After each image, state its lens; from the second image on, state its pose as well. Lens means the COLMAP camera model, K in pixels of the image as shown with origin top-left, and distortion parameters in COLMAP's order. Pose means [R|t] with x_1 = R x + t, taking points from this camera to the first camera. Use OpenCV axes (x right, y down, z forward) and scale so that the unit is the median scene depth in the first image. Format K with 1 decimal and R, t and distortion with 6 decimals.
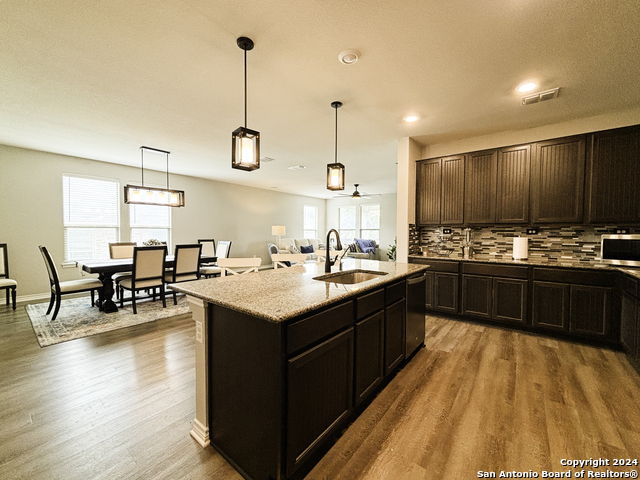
lens RADIAL K [[256.6, 0, 321.9], [0, 256.6, 240.4], [0, 0, 1]] dist [-0.000359, 0.000118]
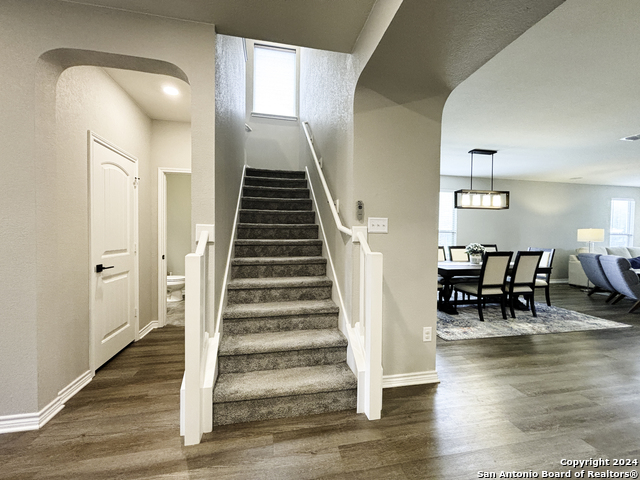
lens RADIAL K [[256.6, 0, 316.8], [0, 256.6, 236.8], [0, 0, 1]] dist [-0.000359, 0.000118]
pose [[0.753117, 0.007474, -0.657844, -0.535440], [-0.027425, 0.999423, -0.020042, 0.005180], [0.657315, 0.033136, 0.752888, -0.139778]]
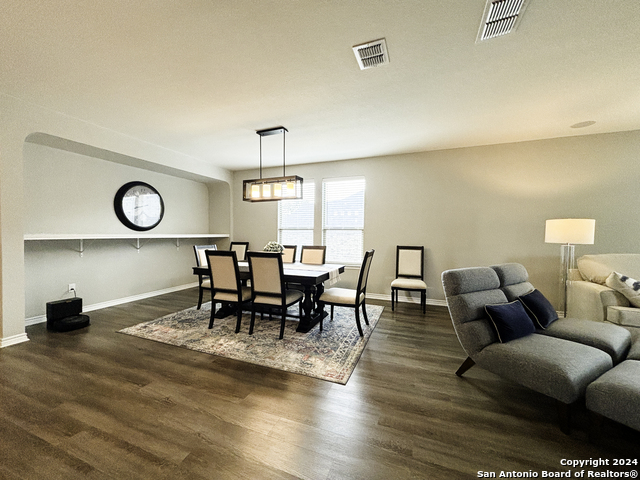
lens RADIAL K [[256.6, 0, 321.4], [0, 256.6, 238.9], [0, 0, 1]] dist [-0.000359, 0.000118]
pose [[0.286196, 0.019620, -0.957970, 0.185736], [-0.037605, 0.999250, 0.009231, -0.033078], [0.957433, 0.033382, 0.286719, 1.043955]]
